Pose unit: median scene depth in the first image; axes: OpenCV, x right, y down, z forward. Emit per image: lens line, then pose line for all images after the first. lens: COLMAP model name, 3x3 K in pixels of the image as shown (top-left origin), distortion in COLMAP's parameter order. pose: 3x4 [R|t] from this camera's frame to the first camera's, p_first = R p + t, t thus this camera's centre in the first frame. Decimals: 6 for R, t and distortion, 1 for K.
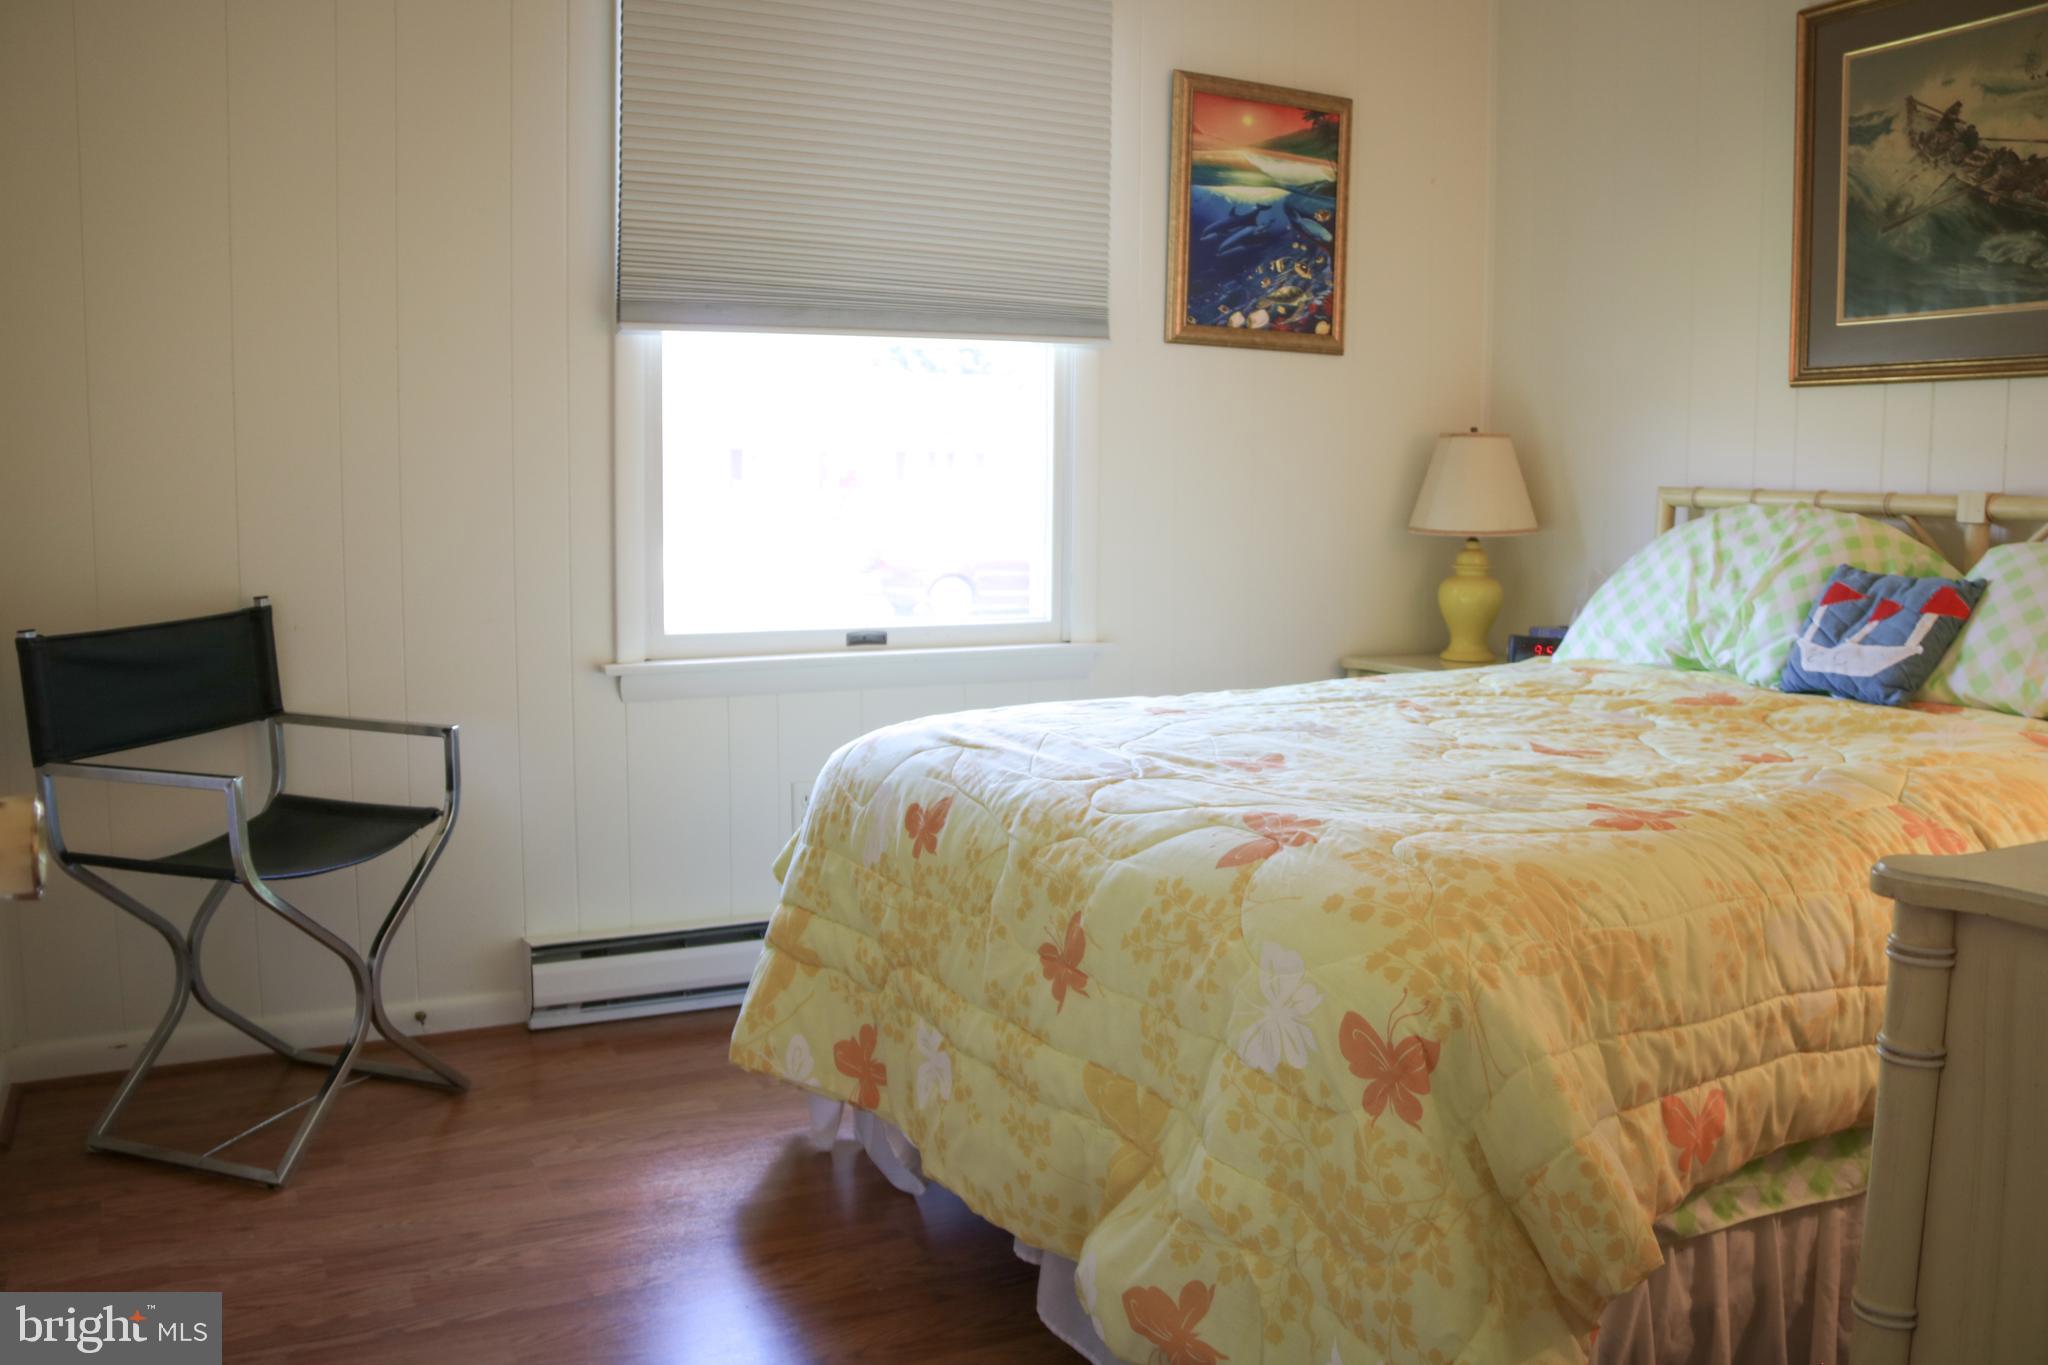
lens RADIAL K [[1701.4, 0, 1035.1], [0, 1701.4, 686.8], [0, 0, 1]] dist [-0.195462, 0.141801]
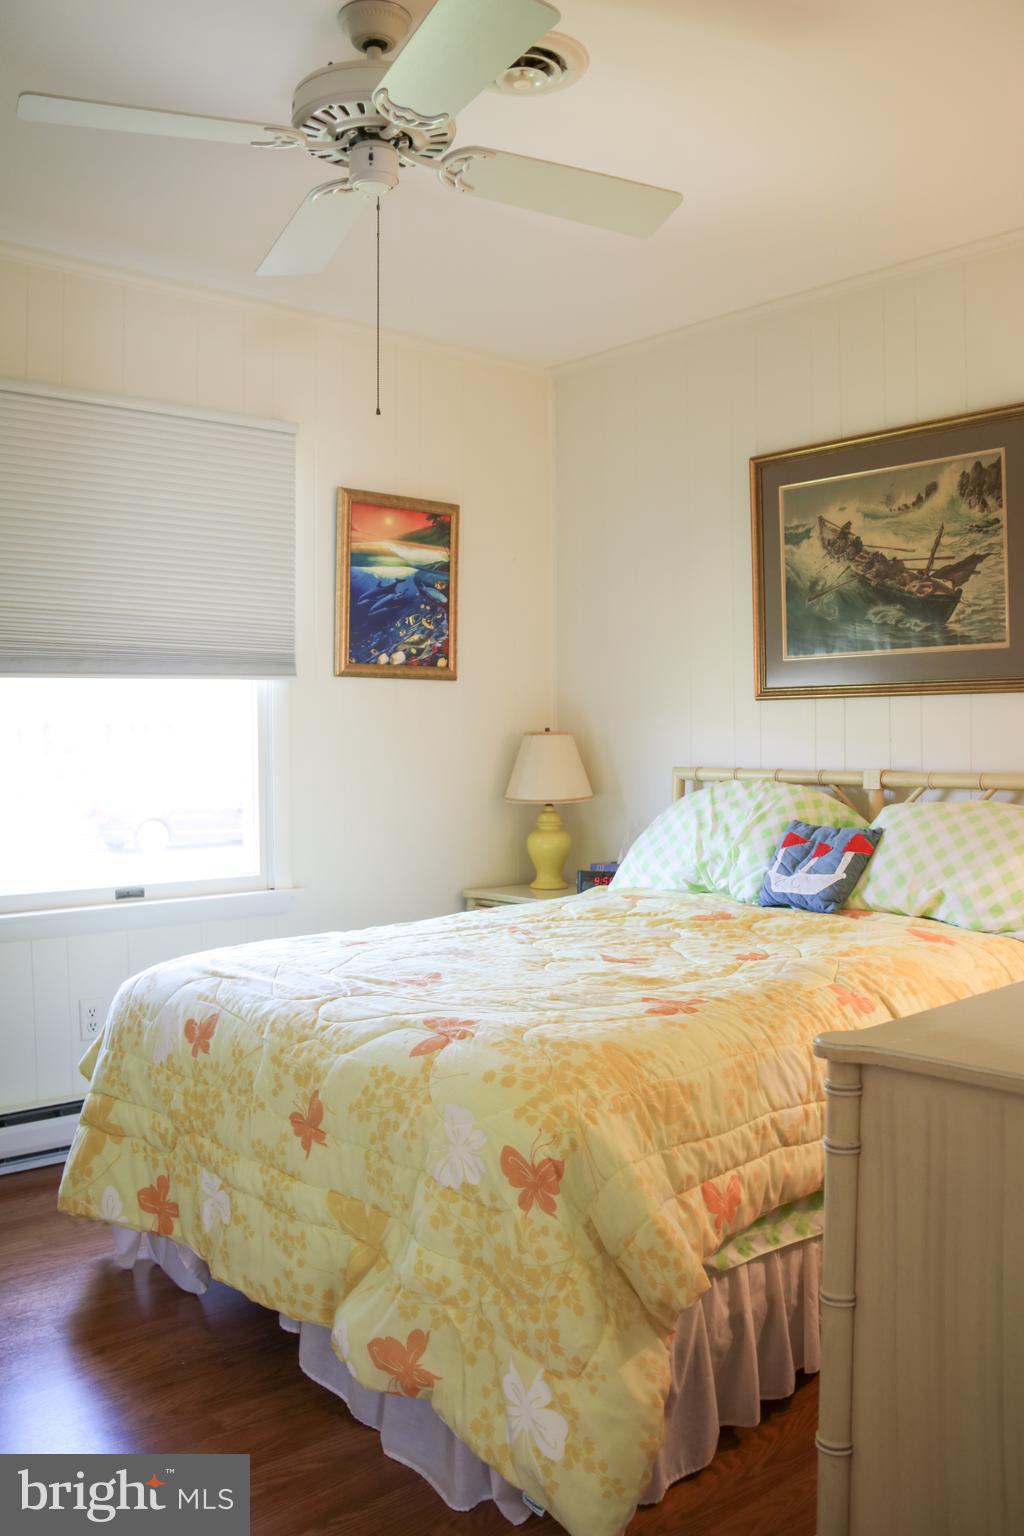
lens RADIAL K [[1276.1, 0, 512.0], [0, 1276.1, 768.0], [0, 0, 1]] dist [-0.195462, 0.141801]
pose [[0.972204, -0.022732, 0.233028, -0.050443], [0.045425, 0.994678, -0.092483, -0.034398], [-0.229685, 0.100498, 0.968062, -0.121990]]
